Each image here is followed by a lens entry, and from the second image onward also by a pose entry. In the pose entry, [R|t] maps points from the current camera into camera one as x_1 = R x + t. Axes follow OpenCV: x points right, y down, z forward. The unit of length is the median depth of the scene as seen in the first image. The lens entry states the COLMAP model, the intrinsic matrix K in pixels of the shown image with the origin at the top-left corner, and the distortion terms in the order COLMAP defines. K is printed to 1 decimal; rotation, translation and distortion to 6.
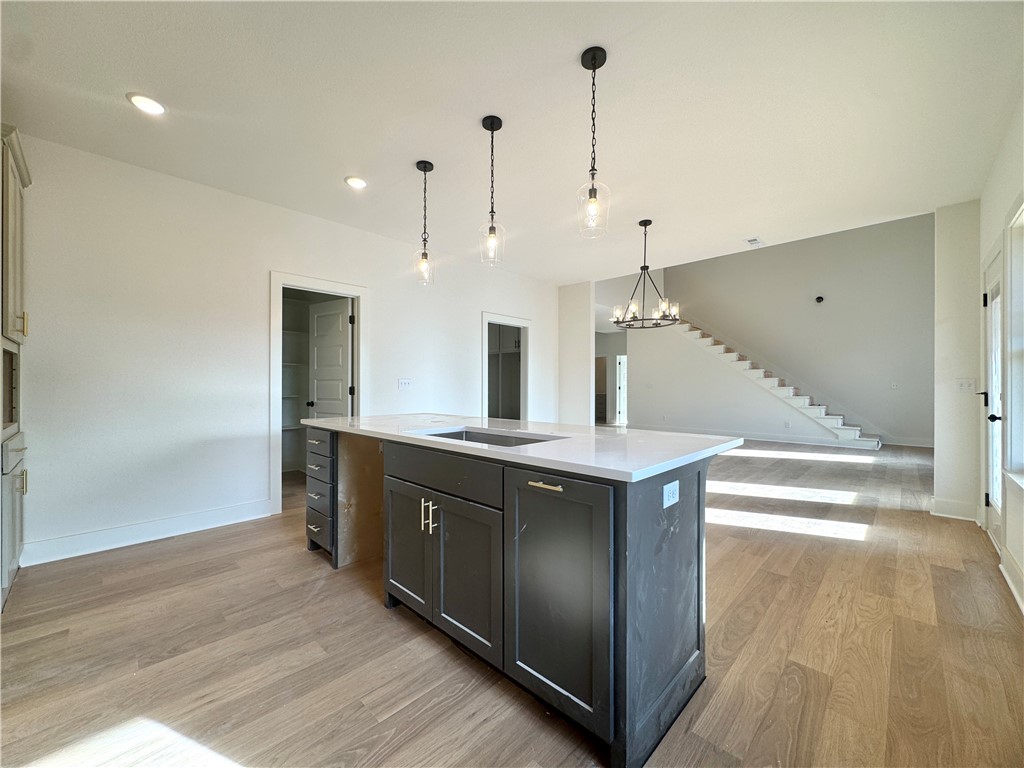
lens RADIAL K [[408.7, 0, 512.6], [0, 408.7, 385.7], [0, 0, 1]] dist [-0.002633, -0.000062]
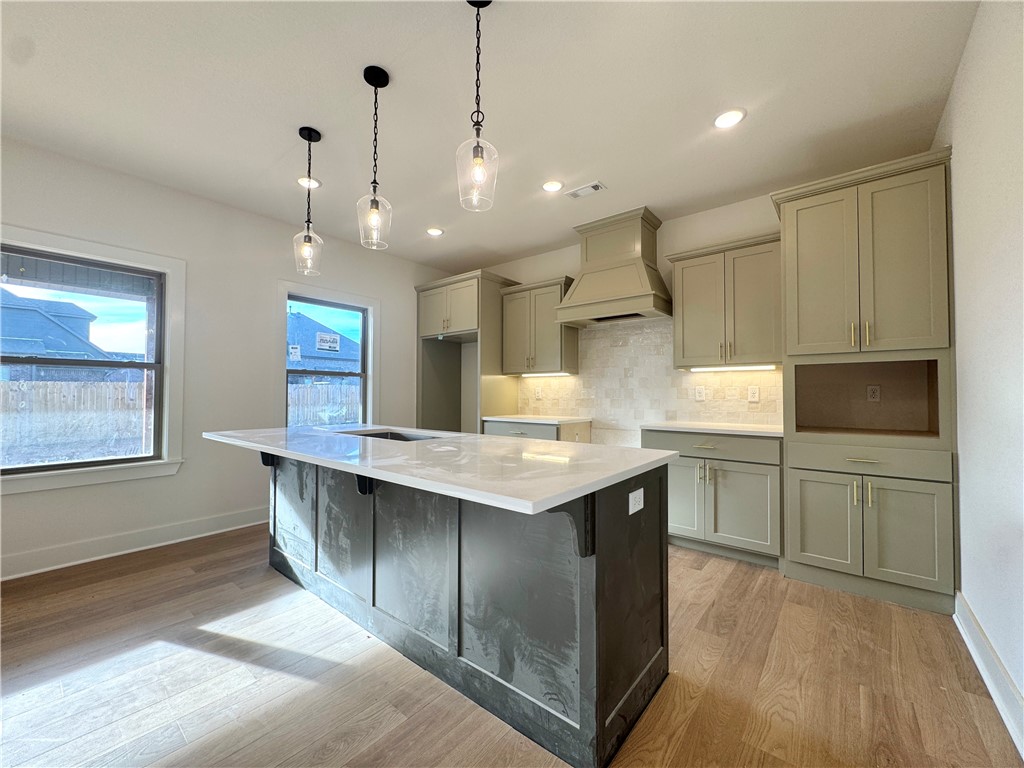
lens RADIAL K [[408.7, 0, 512.6], [0, 408.7, 385.7], [0, 0, 1]] dist [-0.002633, -0.000062]
pose [[-0.996583, -0.005396, -0.082425, -0.311303], [-0.003574, 0.999746, -0.022239, -0.000768], [0.082524, -0.021868, -0.996349, 2.189815]]
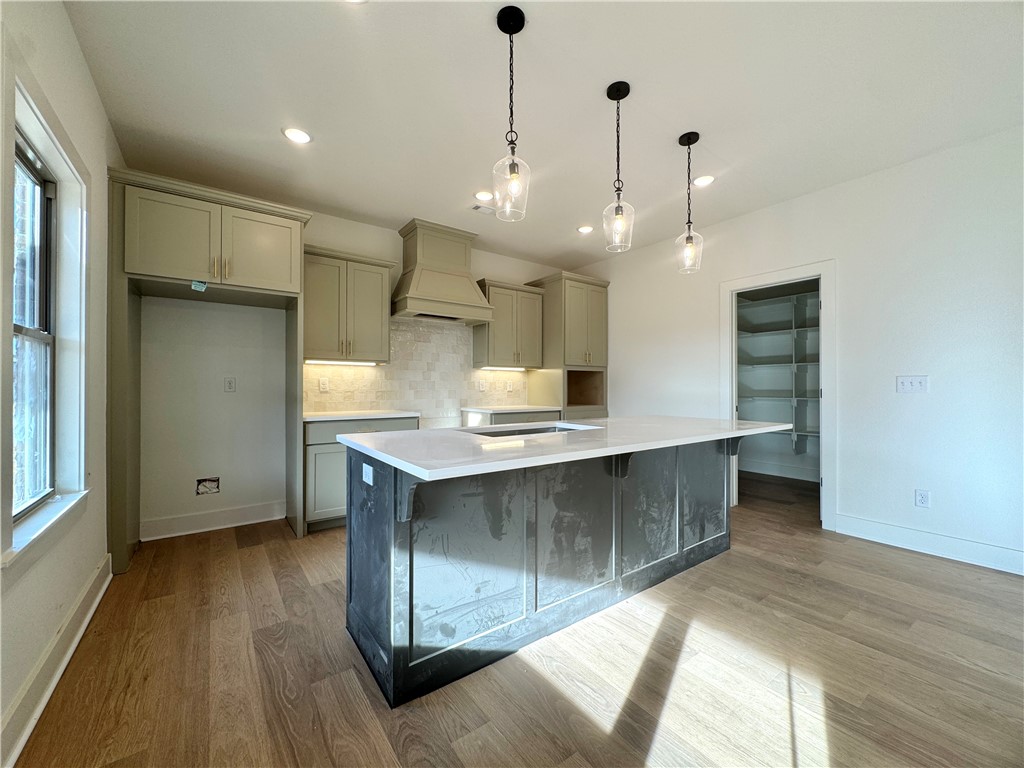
lens RADIAL K [[408.7, 0, 512.6], [0, 408.7, 385.7], [0, 0, 1]] dist [-0.002633, -0.000062]
pose [[-0.168256, -0.005843, -0.985726, 1.028962], [-0.000531, 0.999983, -0.005837, 0.004776], [0.985743, -0.000459, -0.168257, 1.102581]]
